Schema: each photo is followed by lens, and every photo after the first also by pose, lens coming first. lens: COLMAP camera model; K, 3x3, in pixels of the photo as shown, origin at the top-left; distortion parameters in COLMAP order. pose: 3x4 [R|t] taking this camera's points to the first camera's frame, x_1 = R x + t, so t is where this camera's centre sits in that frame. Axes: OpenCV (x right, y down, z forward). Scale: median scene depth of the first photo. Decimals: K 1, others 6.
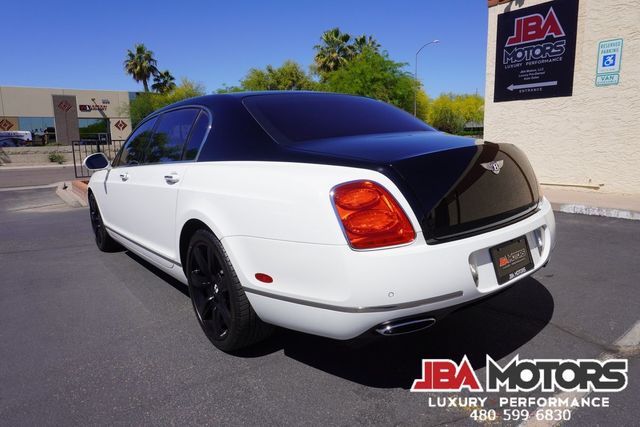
lens RADIAL K [[425.2, 0, 317.7], [0, 425.2, 212.2], [0, 0, 1]] dist [-0.049301, 0.025765]
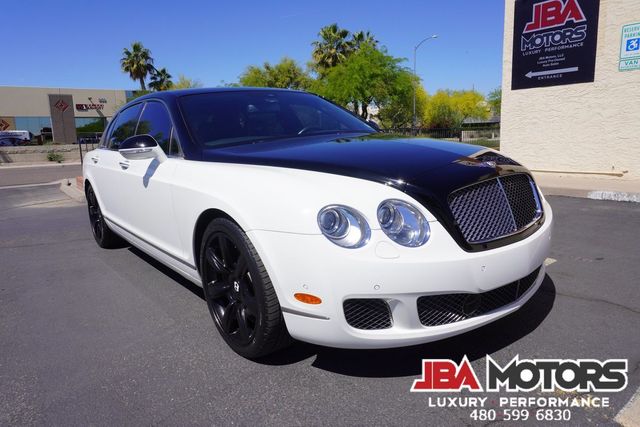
lens RADIAL K [[425.2, 0, 317.6], [0, 425.2, 212.6], [0, 0, 1]] dist [-0.049301, 0.025765]
pose [[0.999922, -0.010756, 0.006348, -0.045477], [0.010719, 0.999925, 0.005965, 0.015022], [-0.006412, -0.005896, 0.999962, 0.020579]]
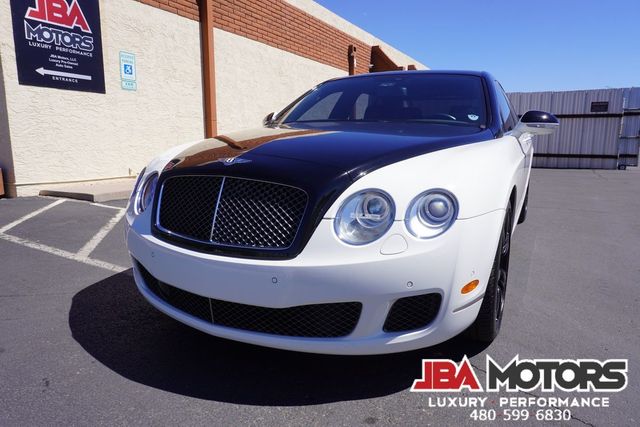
lens RADIAL K [[425.2, 0, 328.9], [0, 425.2, 215.1], [0, 0, 1]] dist [-0.049301, 0.025765]
pose [[-0.434895, -0.129983, 0.891050, -0.577923], [0.158266, 0.963090, 0.217737, -0.112921], [-0.886464, 0.235715, -0.398272, 0.910150]]
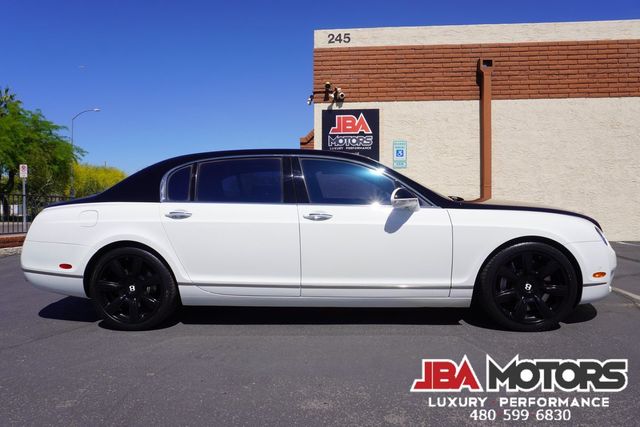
lens RADIAL K [[425.2, 0, 323.7], [0, 425.2, 211.7], [0, 0, 1]] dist [-0.049301, 0.025765]
pose [[0.666846, 0.017959, 0.744979, -0.587659], [0.112159, 0.985903, -0.124162, 0.019137], [-0.736707, 0.166353, 0.655431, 0.165730]]
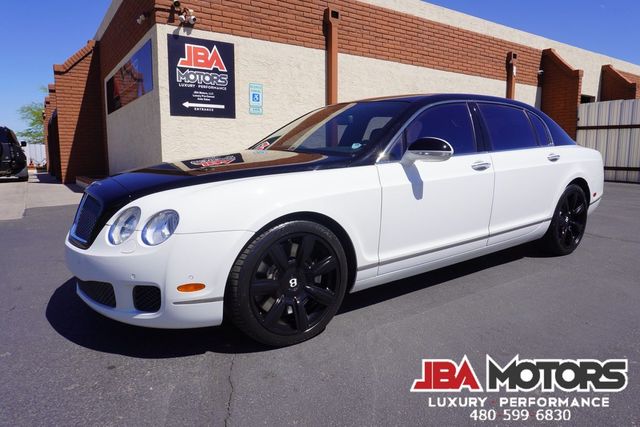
lens RADIAL K [[425.2, 0, 320.7], [0, 425.2, 212.8], [0, 0, 1]] dist [-0.049301, 0.025765]
pose [[0.041990, -0.104366, 0.993652, -0.676208], [0.173109, 0.980248, 0.095643, -0.062818], [-0.984007, 0.167994, 0.059227, 0.647868]]
